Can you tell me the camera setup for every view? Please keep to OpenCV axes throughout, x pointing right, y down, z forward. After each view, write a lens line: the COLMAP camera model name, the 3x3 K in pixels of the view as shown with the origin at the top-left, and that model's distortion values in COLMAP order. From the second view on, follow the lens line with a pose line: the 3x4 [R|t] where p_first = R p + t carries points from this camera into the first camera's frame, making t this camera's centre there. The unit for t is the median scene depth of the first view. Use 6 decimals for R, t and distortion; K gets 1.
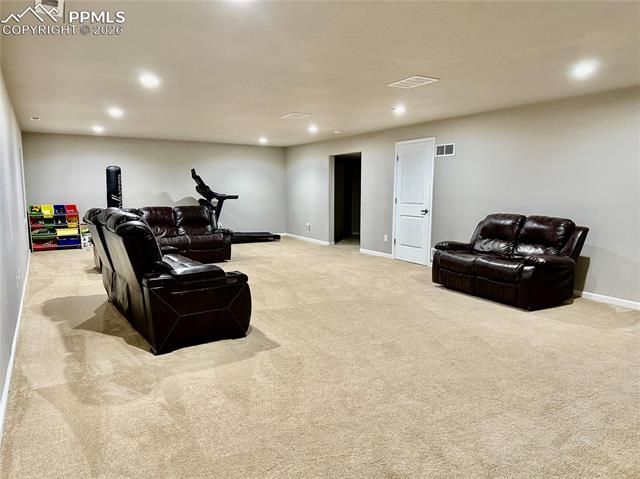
lens RADIAL K [[448.5, 0, 320.0], [0, 448.5, 239.5], [0, 0, 1]] dist [0.070003, -0.101859]
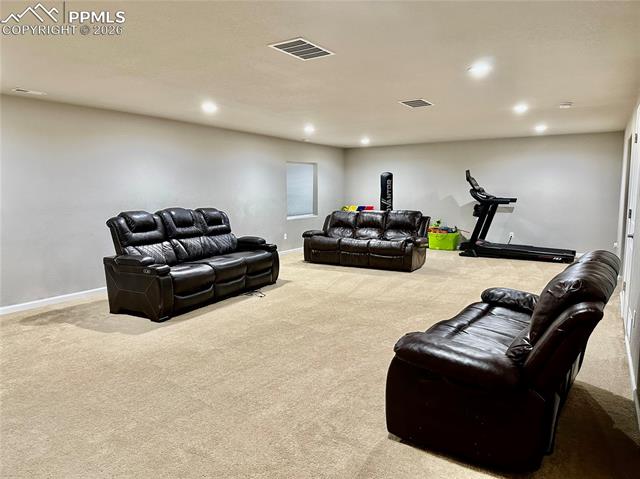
lens RADIAL K [[448.5, 0, 320.0], [0, 448.5, 239.5], [0, 0, 1]] dist [0.070003, -0.101859]
pose [[0.437994, 0.092710, -0.894185, 0.471890], [-0.096402, 0.993776, 0.055816, -0.045807], [0.893794, 0.061754, 0.444205, 0.383448]]
